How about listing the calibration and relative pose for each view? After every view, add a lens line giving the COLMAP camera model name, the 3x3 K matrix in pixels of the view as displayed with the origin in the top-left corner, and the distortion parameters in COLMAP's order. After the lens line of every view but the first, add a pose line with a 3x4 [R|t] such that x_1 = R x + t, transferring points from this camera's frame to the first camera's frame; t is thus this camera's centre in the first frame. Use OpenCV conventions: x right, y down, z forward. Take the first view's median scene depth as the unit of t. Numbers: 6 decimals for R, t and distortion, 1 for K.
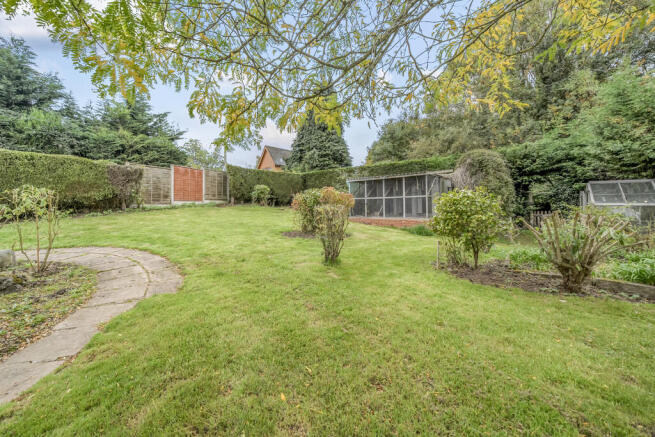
lens RADIAL K [[234.4, 0, 327.5], [0, 234.4, 218.5], [0, 0, 1]] dist [-0.008473, -0.000068]
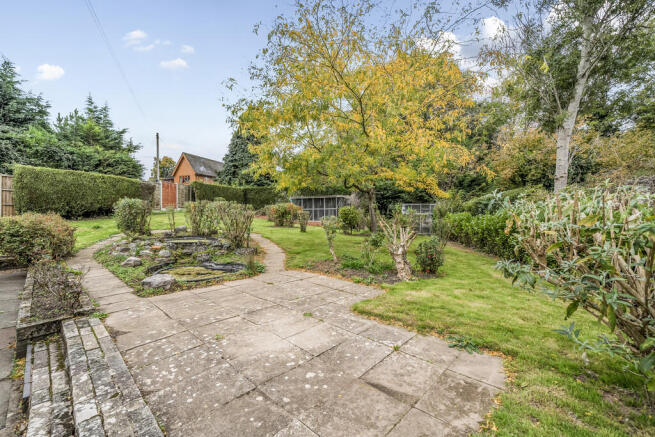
lens RADIAL K [[252.5, 0, 327.5], [0, 252.5, 218.5], [0, 0, 1]] dist [-0.000767, 0.000010]
pose [[0.935958, 0.010662, 0.351951, -0.244676], [0.006825, 0.998804, -0.048407, 0.055212], [-0.352046, 0.047709, 0.934766, -0.596985]]
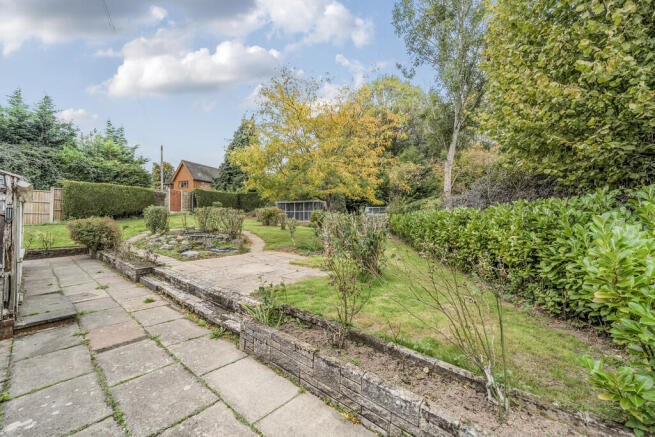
lens RADIAL K [[234.4, 0, 327.5], [0, 234.4, 218.5], [0, 0, 1]] dist [-0.008473, -0.000068]
pose [[0.919085, 0.006807, 0.394000, -0.251701], [0.013706, 0.998694, -0.049226, 0.064248], [-0.393821, 0.050643, 0.917791, -0.823993]]
